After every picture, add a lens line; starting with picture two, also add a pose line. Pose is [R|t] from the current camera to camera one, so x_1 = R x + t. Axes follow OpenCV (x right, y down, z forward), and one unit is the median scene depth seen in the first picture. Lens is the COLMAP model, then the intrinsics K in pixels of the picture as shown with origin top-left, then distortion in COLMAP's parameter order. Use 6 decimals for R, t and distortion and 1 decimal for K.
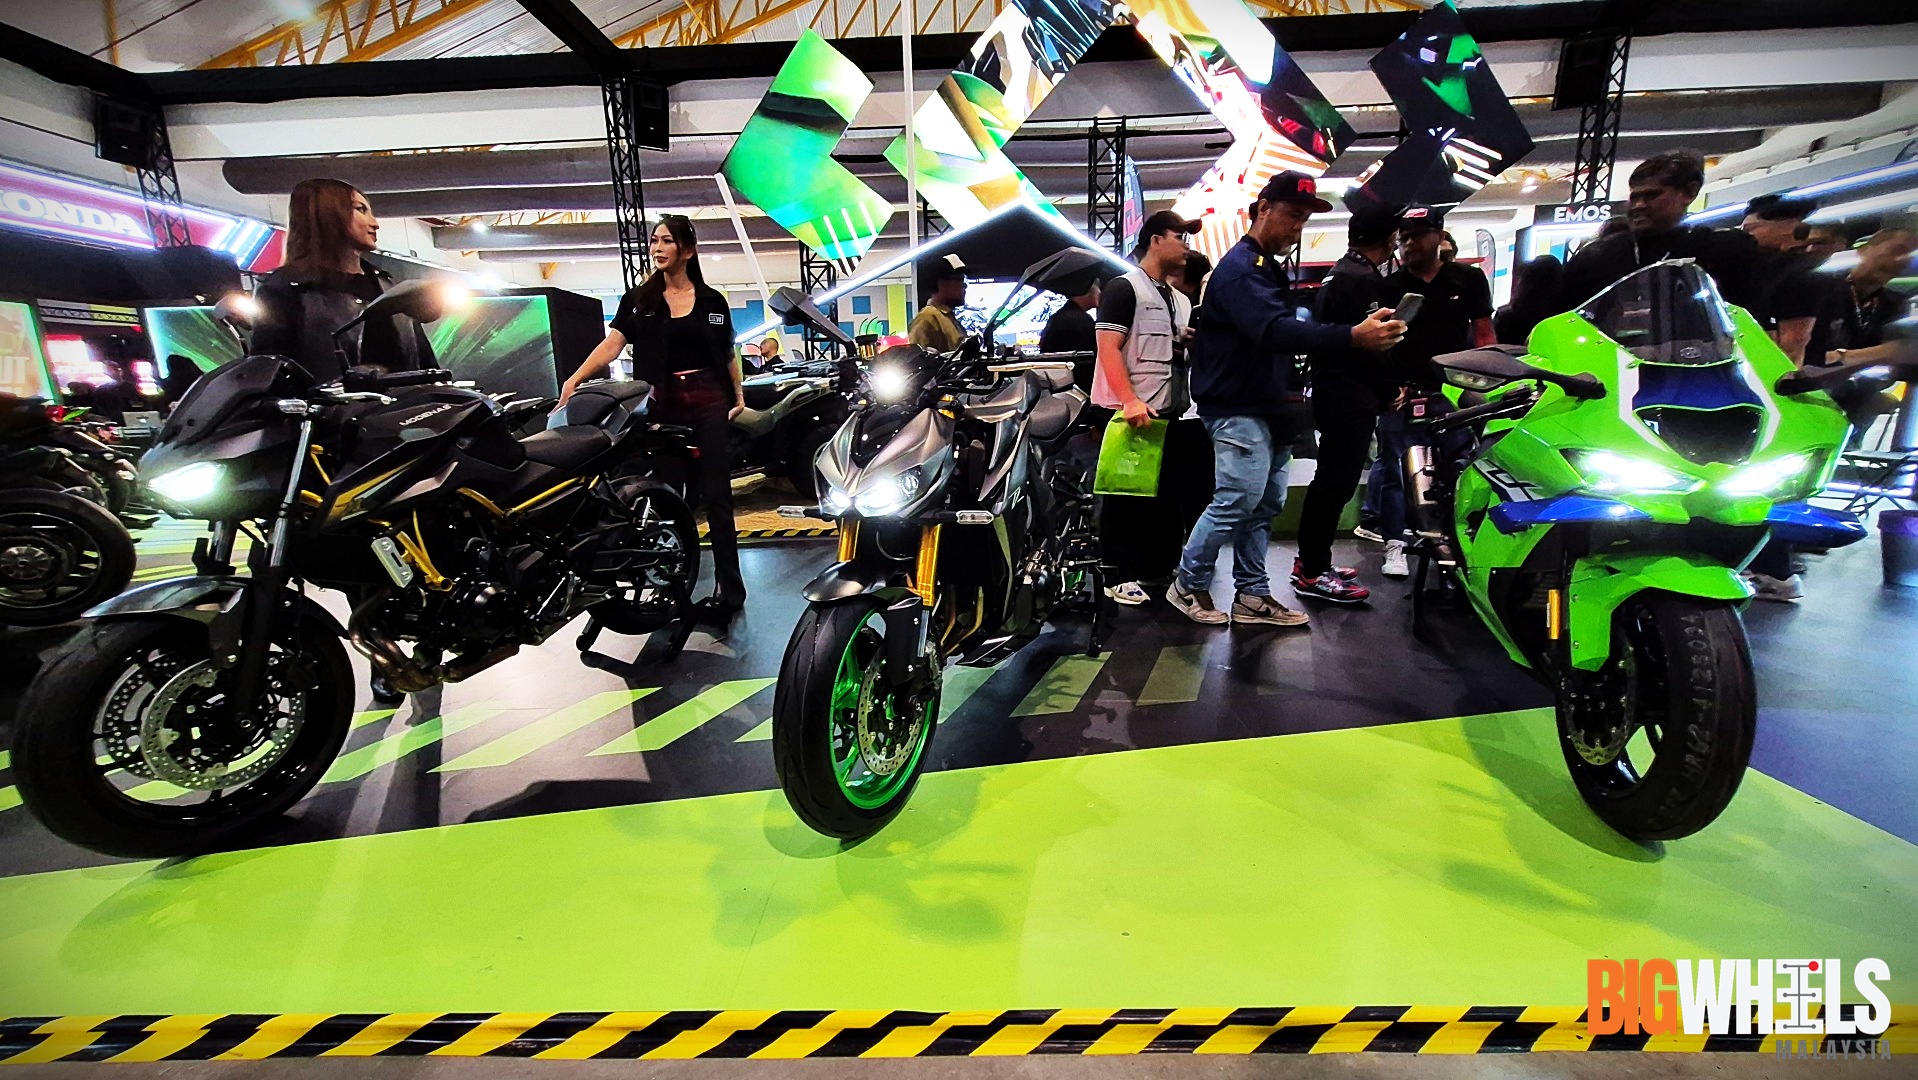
lens RADIAL K [[742.7, 0, 947.5], [0, 742.7, 569.5], [0, 0, 1]] dist [-0.001468, -0.005386]
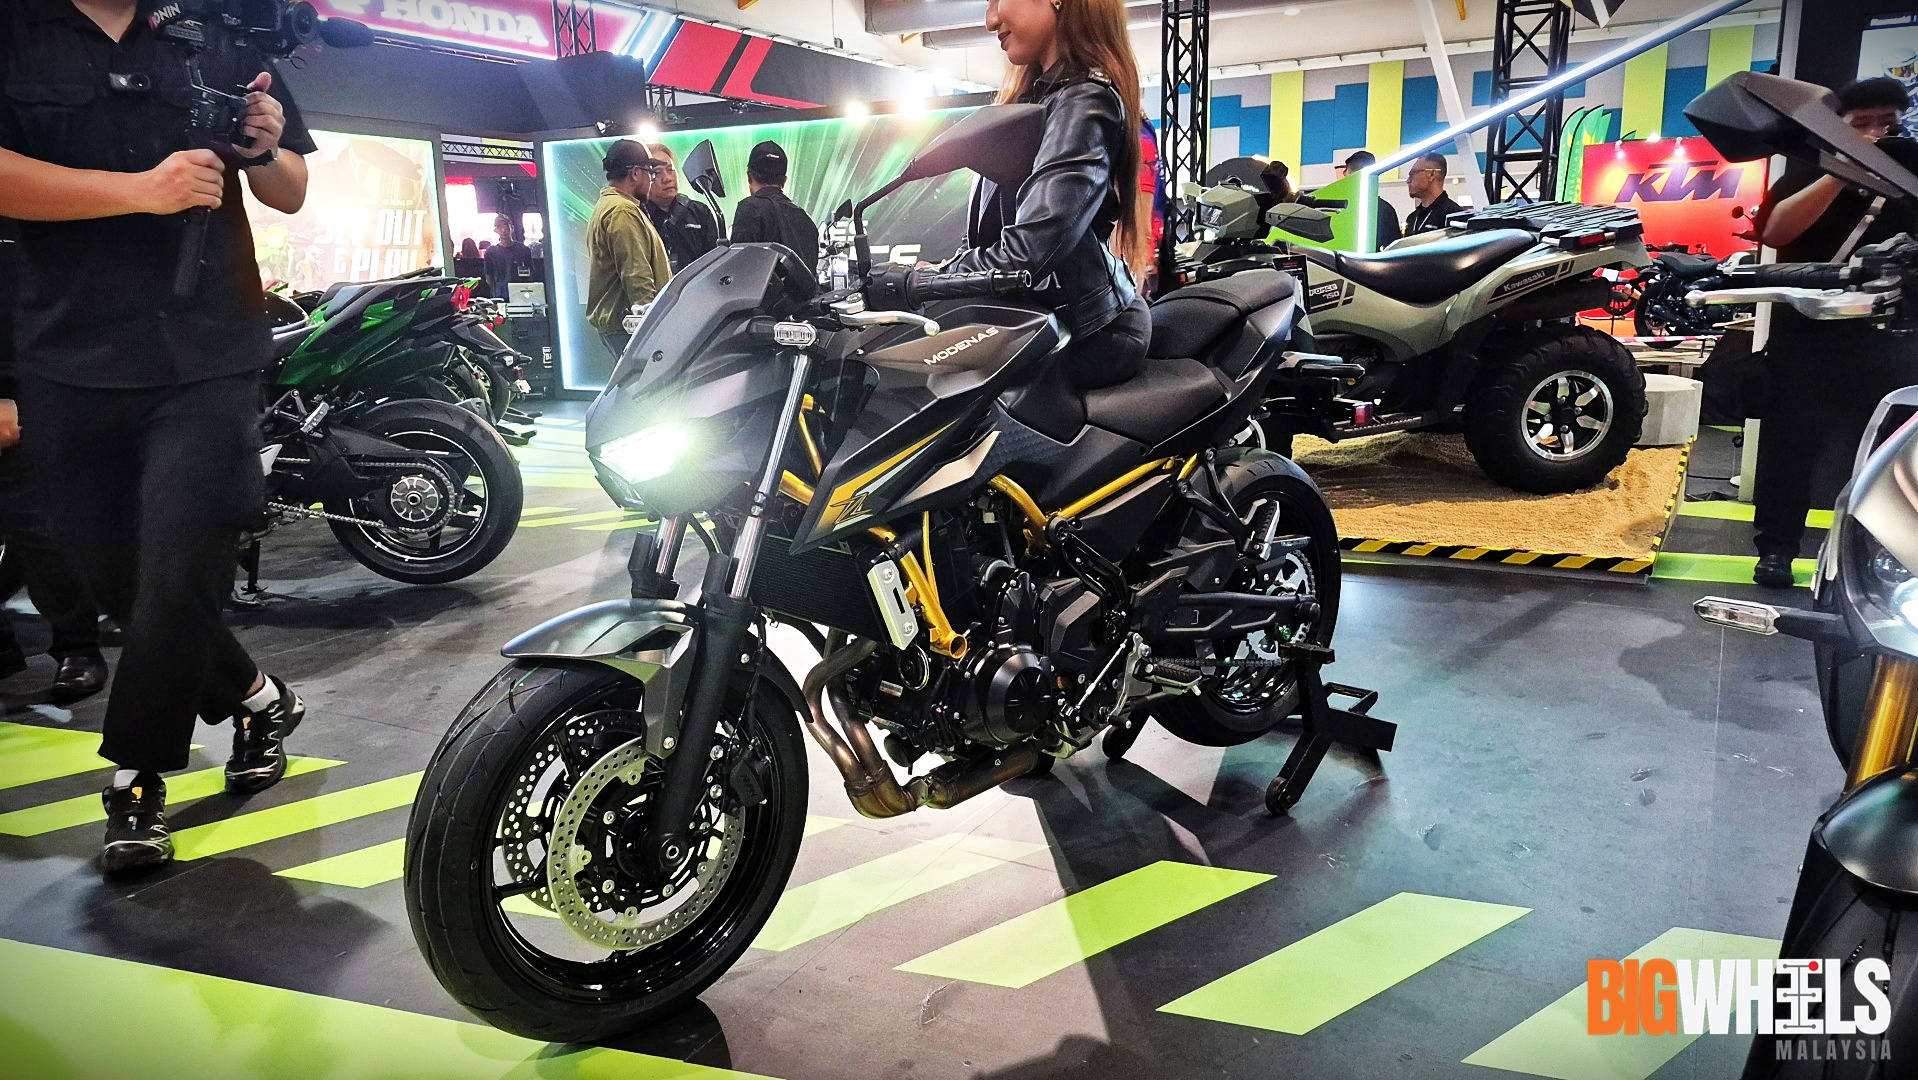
lens RADIAL K [[1332.0, 0, 951.5], [0, 1332.0, 574.3], [0, 0, 1]] dist [0.084791, -0.133299]
pose [[0.869815, 0.114754, -0.479847, -0.204105], [-0.114784, 0.992956, 0.029395, -0.064257], [0.479840, 0.029511, 0.876860, 0.111012]]
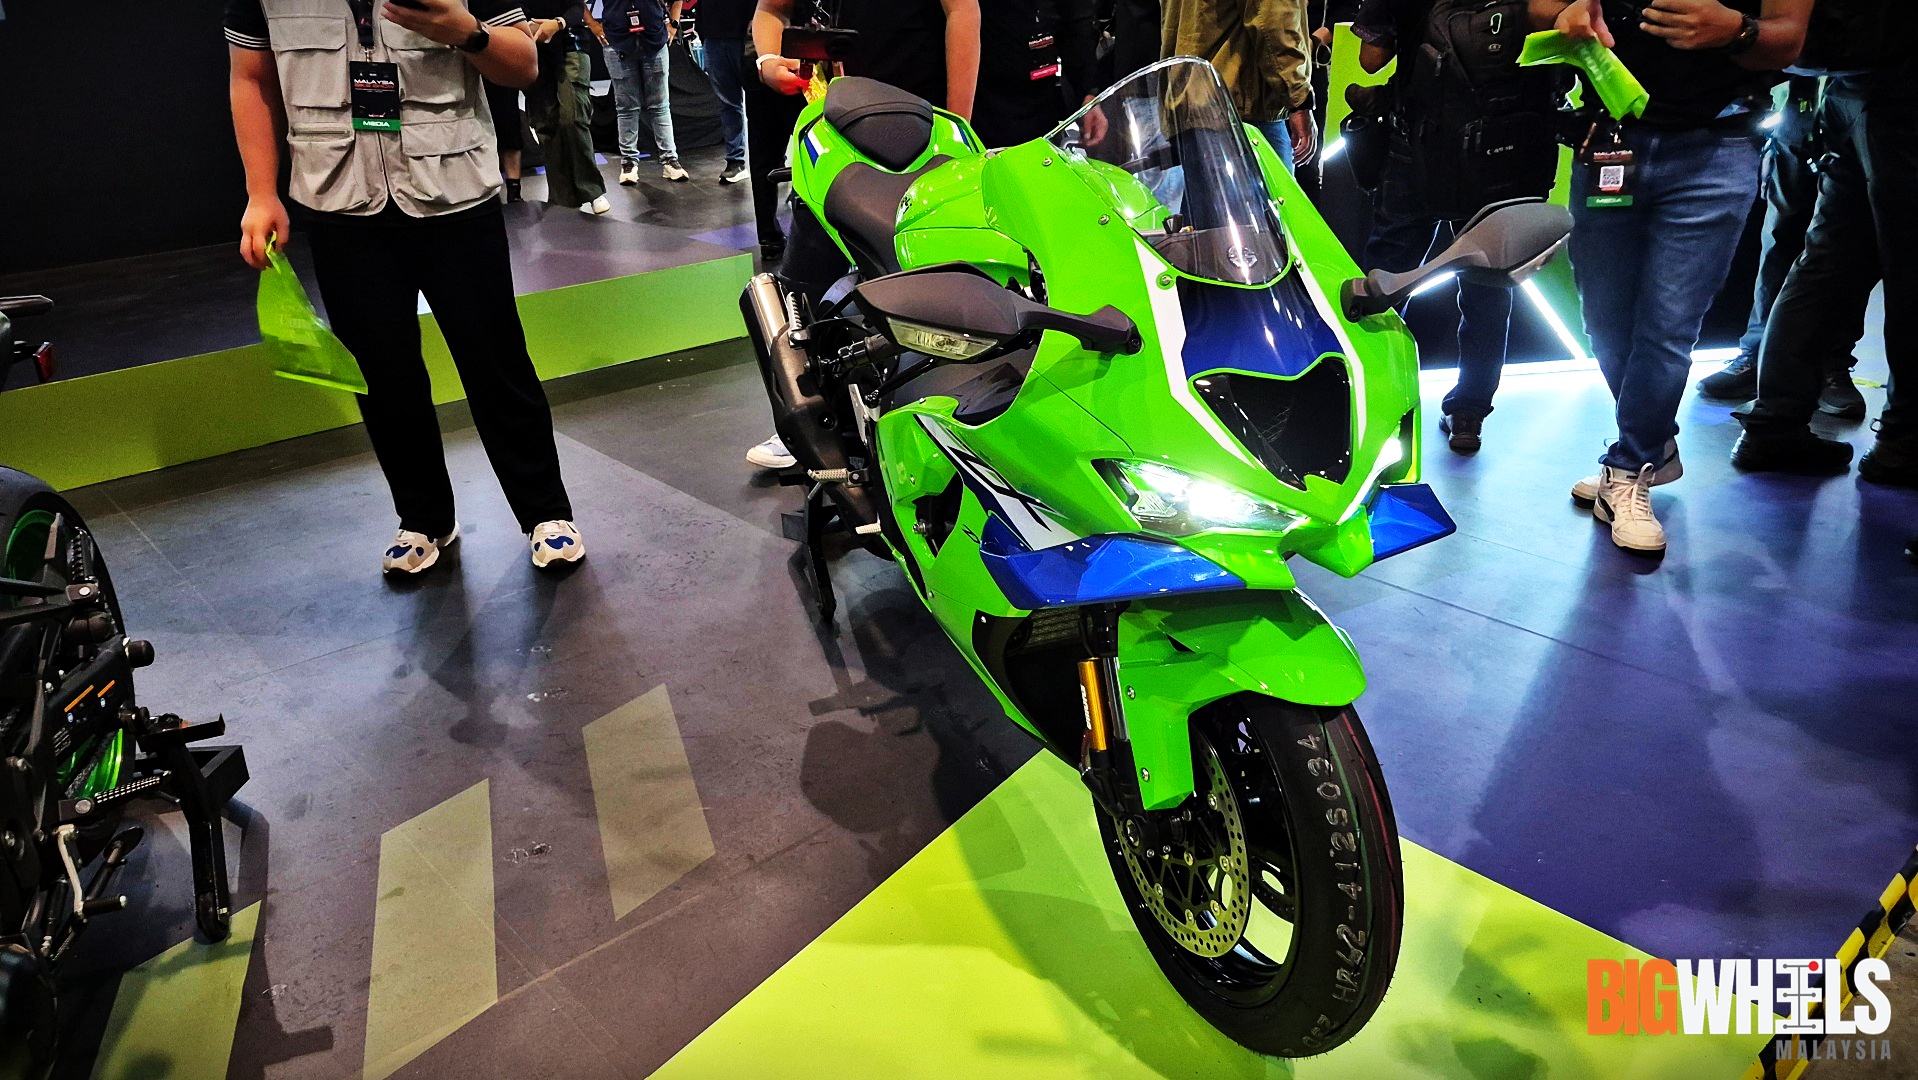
lens RADIAL K [[1332.0, 0, 951.5], [0, 1332.0, 574.3], [0, 0, 1]] dist [0.084791, -0.133299]
pose [[0.727760, -0.266119, 0.632097, 0.111197], [0.150541, 0.961157, 0.231331, -0.256414], [-0.669106, -0.073197, 0.739554, 0.293630]]
